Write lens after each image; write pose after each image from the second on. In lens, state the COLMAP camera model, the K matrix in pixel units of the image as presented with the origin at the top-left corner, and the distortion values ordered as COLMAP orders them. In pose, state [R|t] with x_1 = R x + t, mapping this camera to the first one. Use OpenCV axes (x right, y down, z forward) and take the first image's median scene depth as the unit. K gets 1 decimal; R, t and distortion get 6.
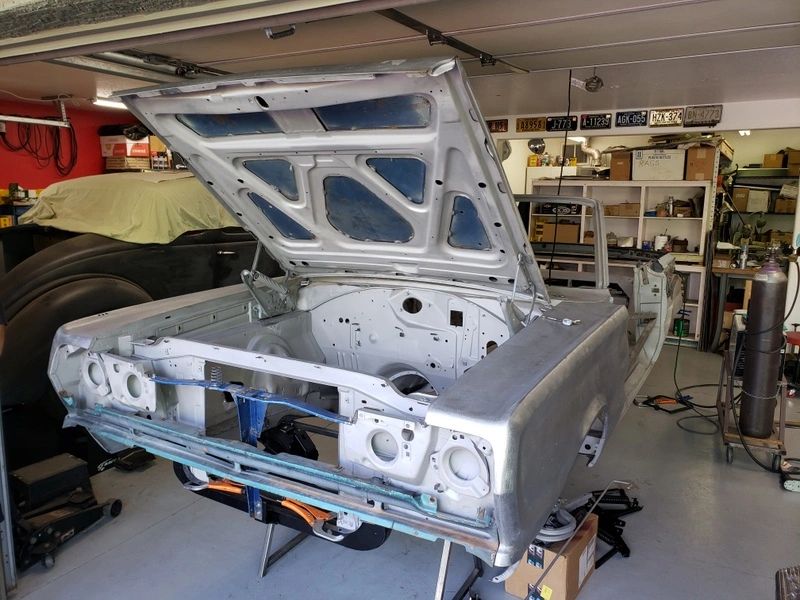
lens RADIAL K [[624.1, 0, 388.0], [0, 624.1, 297.1], [0, 0, 1]] dist [0.023137, 0.001926]
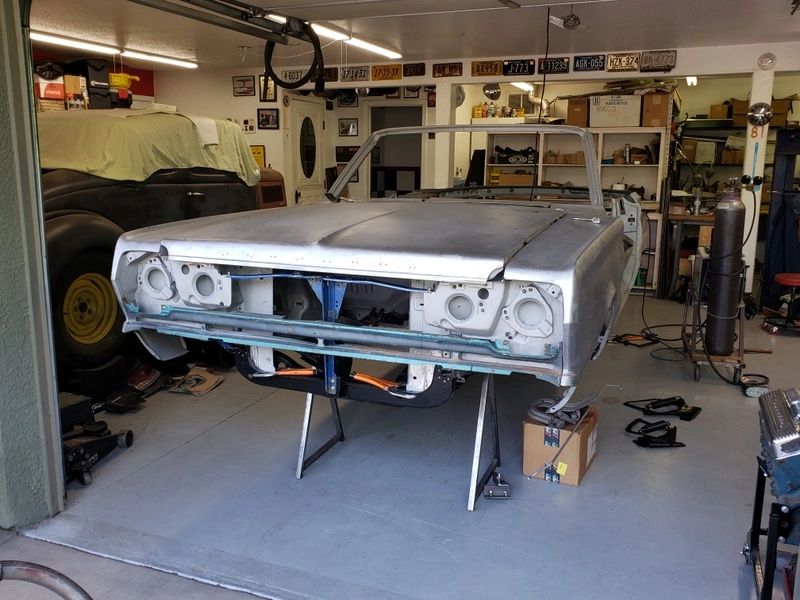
lens RADIAL K [[736.0, 0, 385.3], [0, 736.0, 300.2], [0, 0, 1]] dist [0.078385, -0.198189]
pose [[0.990263, -0.027704, 0.136426, -0.099859], [0.024814, 0.999431, 0.022841, 0.054010], [-0.136981, -0.019233, 0.990387, -0.115979]]
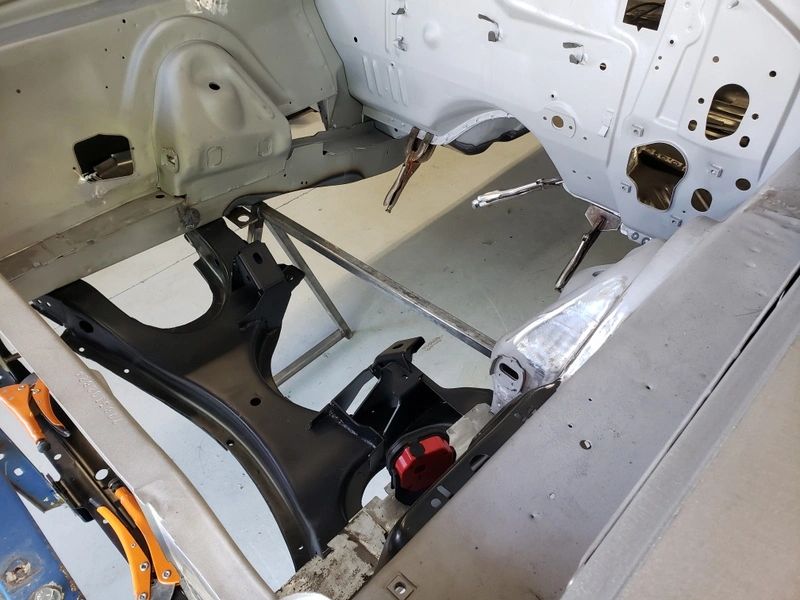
lens RADIAL K [[624.1, 0, 388.0], [0, 624.1, 297.1], [0, 0, 1]] dist [0.023137, 0.001926]
pose [[0.972216, 0.143472, -0.184964, 0.026347], [-0.021212, 0.840901, 0.540773, -0.007983], [0.233122, -0.521825, 0.820581, 0.267269]]
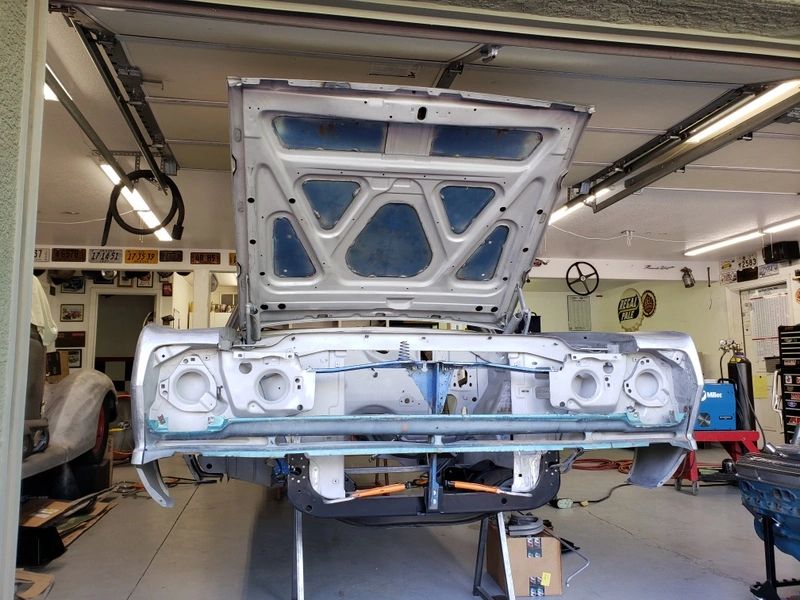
lens RADIAL K [[624.1, 0, 388.0], [0, 624.1, 297.1], [0, 0, 1]] dist [0.023137, 0.001926]
pose [[0.759211, 0.067800, 0.647303, -0.311980], [0.123956, 0.961292, -0.246074, 0.093654], [-0.638932, 0.267059, 0.721419, 0.093524]]
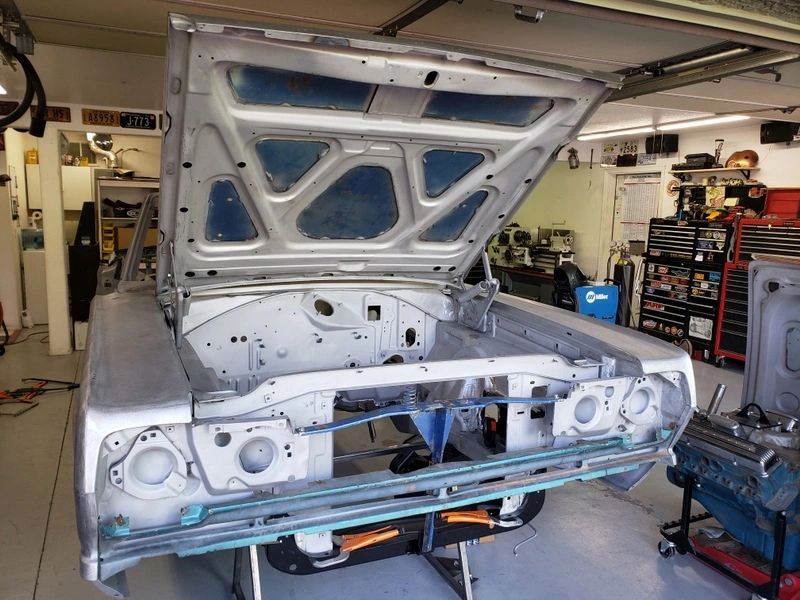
lens RADIAL K [[626.7, 0, 395.3], [0, 626.7, 300.5], [0, 0, 1]] dist [0.002394, 0.000320]
pose [[0.583208, -0.113688, 0.804328, -0.313623], [0.119294, 0.991409, 0.053633, -0.016798], [-0.803516, 0.064672, 0.591760, 0.170253]]
